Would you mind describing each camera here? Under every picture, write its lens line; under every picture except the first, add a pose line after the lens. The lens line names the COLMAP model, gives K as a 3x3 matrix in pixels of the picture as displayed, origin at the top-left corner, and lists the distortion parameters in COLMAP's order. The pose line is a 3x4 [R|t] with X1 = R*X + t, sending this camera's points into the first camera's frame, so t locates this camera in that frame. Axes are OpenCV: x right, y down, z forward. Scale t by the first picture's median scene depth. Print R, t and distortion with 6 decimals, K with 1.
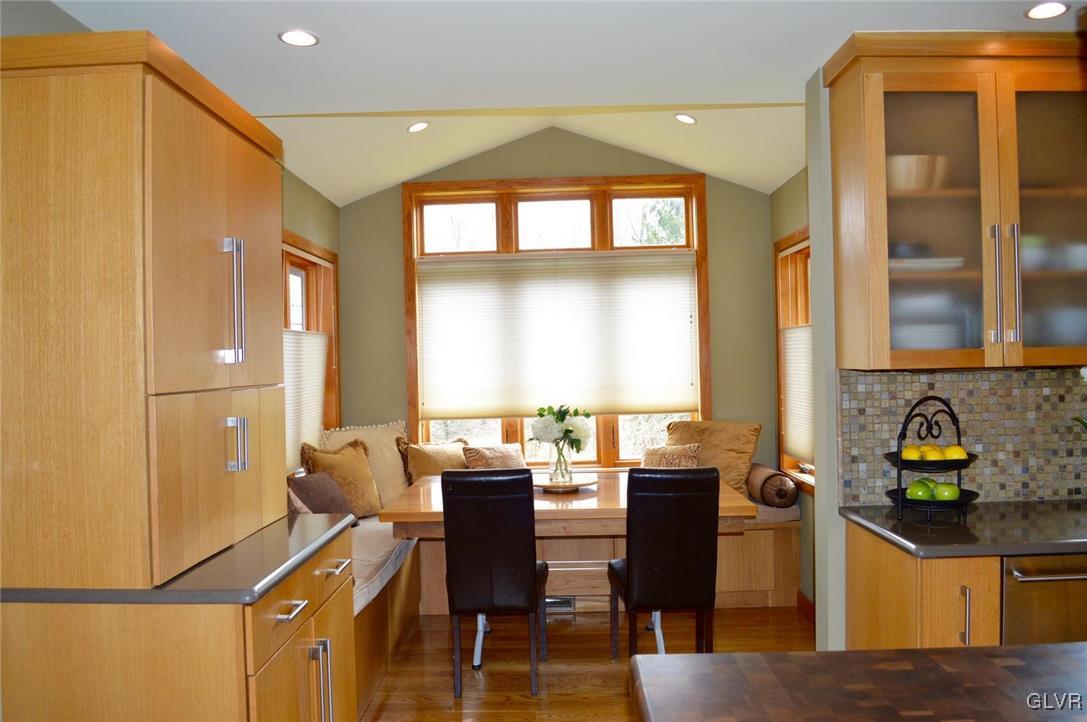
lens RADIAL K [[871.7, 0, 543.5], [0, 871.7, 361.0], [0, 0, 1]] dist [-0.079764, 0.006939]
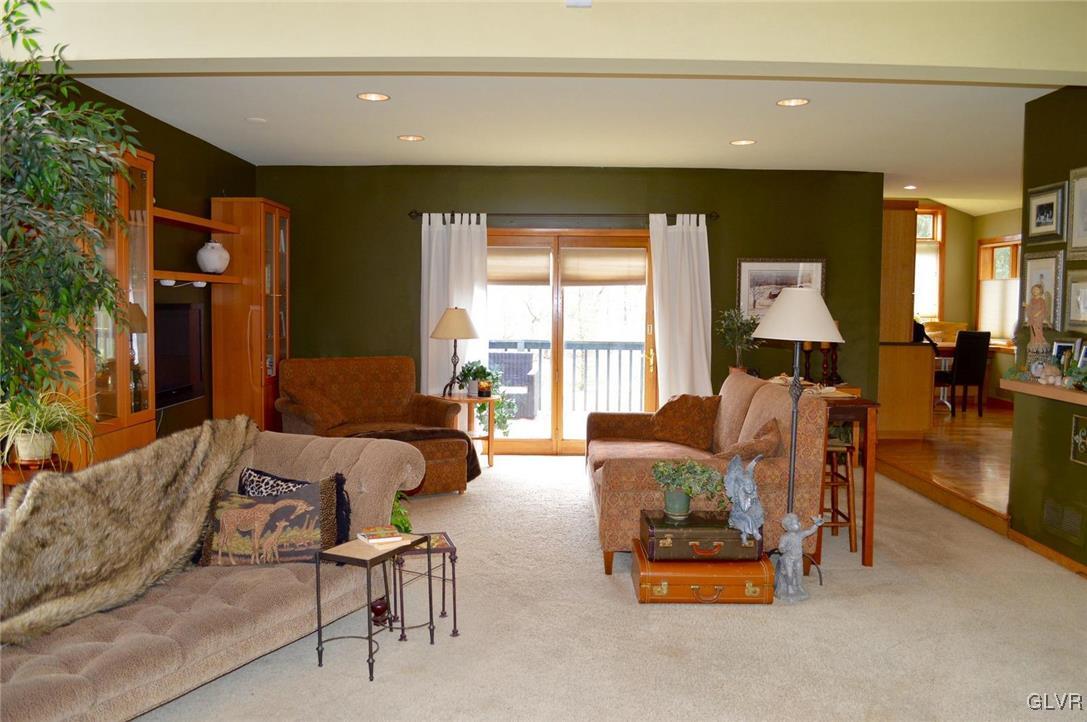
lens RADIAL K [[871.7, 0, 543.5], [0, 871.7, 361.0], [0, 0, 1]] dist [-0.079764, 0.006939]
pose [[0.999360, 0.029667, 0.020008, -1.526819], [-0.030988, 0.997112, 0.069340, 0.089985], [-0.017893, -0.069915, 0.997392, -2.017597]]
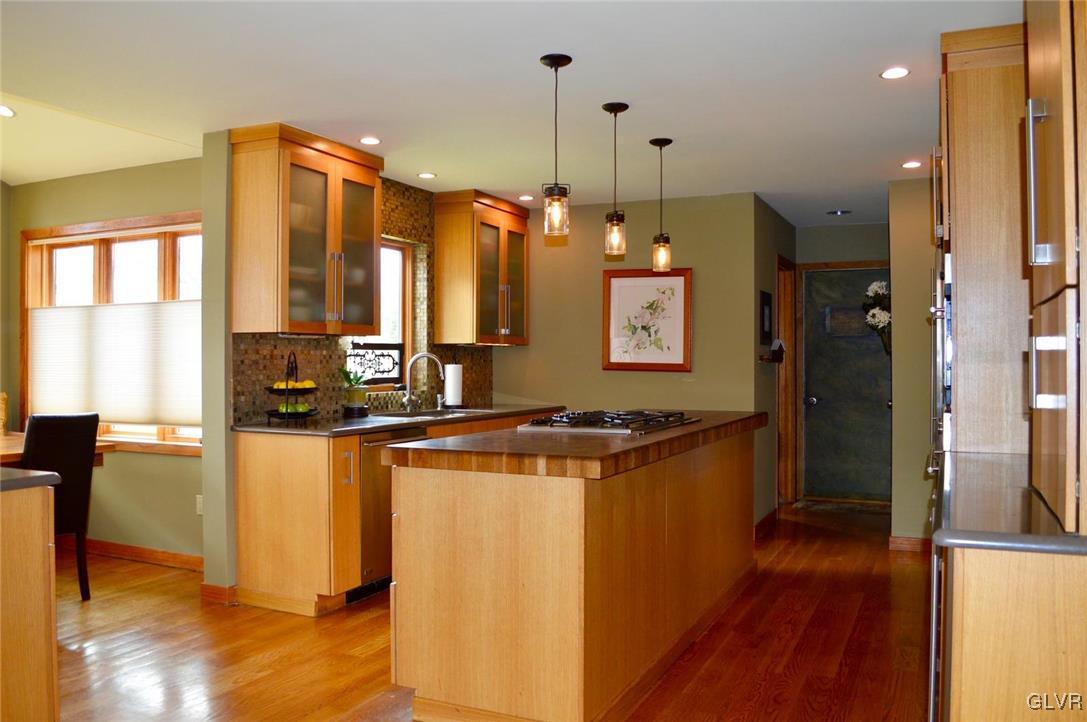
lens RADIAL K [[871.7, 0, 543.5], [0, 871.7, 361.0], [0, 0, 1]] dist [-0.079764, 0.006939]
pose [[0.409615, 0.019540, 0.912049, -0.800144], [-0.009090, 0.999808, -0.017338, 0.078444], [-0.912213, -0.001188, 0.409714, -0.104546]]
